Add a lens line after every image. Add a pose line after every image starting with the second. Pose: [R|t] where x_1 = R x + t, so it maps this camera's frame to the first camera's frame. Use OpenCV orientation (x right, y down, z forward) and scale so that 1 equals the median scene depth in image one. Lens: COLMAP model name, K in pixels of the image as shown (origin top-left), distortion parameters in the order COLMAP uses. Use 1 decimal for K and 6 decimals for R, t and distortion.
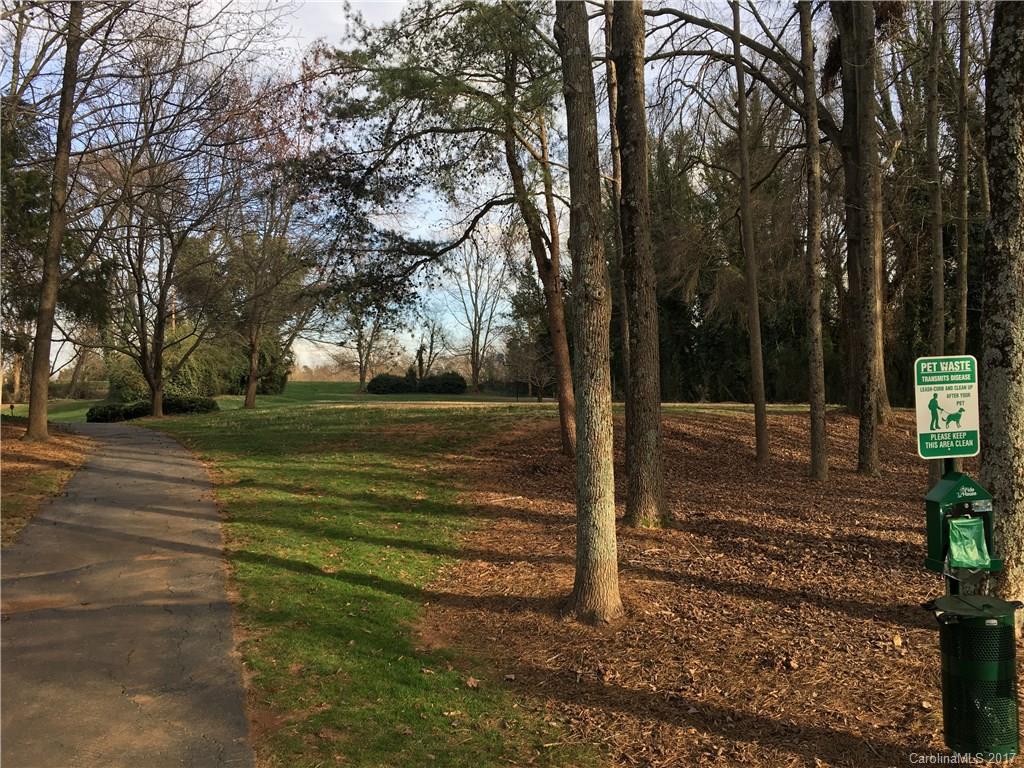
lens RADIAL K [[871.4, 0, 508.3], [0, 871.4, 381.2], [0, 0, 1]] dist [0.091852, -0.121825]
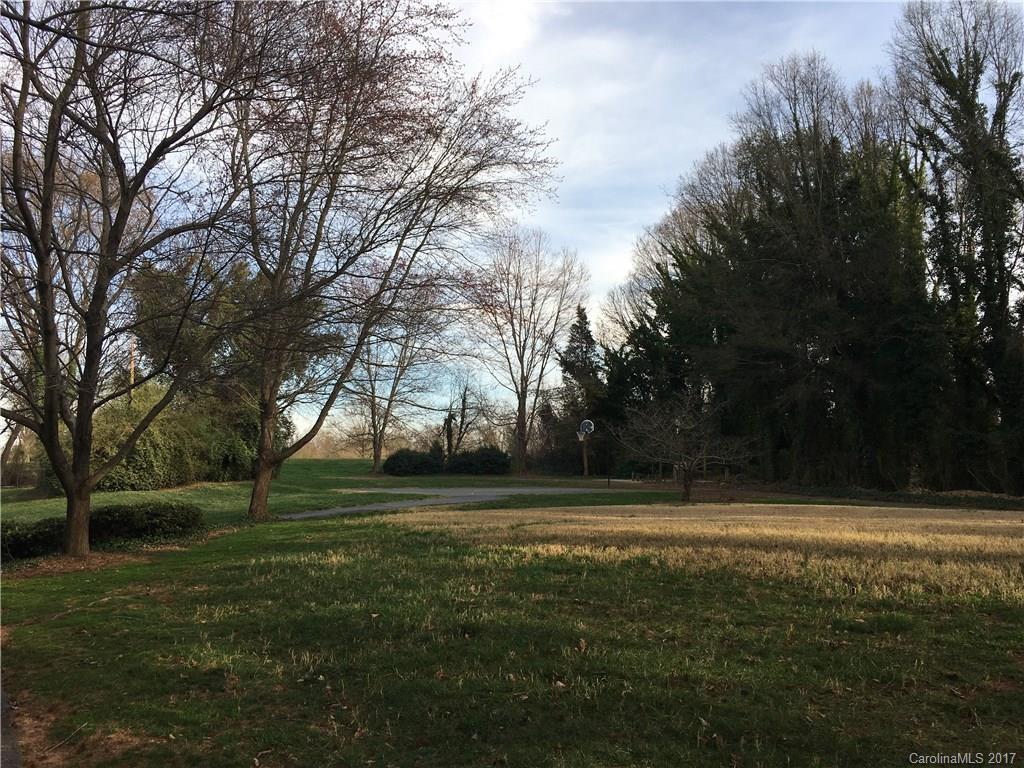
lens RADIAL K [[871.4, 0, 508.3], [0, 871.4, 381.2], [0, 0, 1]] dist [0.091852, -0.121825]
pose [[0.999373, -0.003651, 0.035213, -0.078831], [0.006510, 0.996658, -0.081432, -0.005028], [-0.034798, 0.081610, 0.996057, 0.218763]]
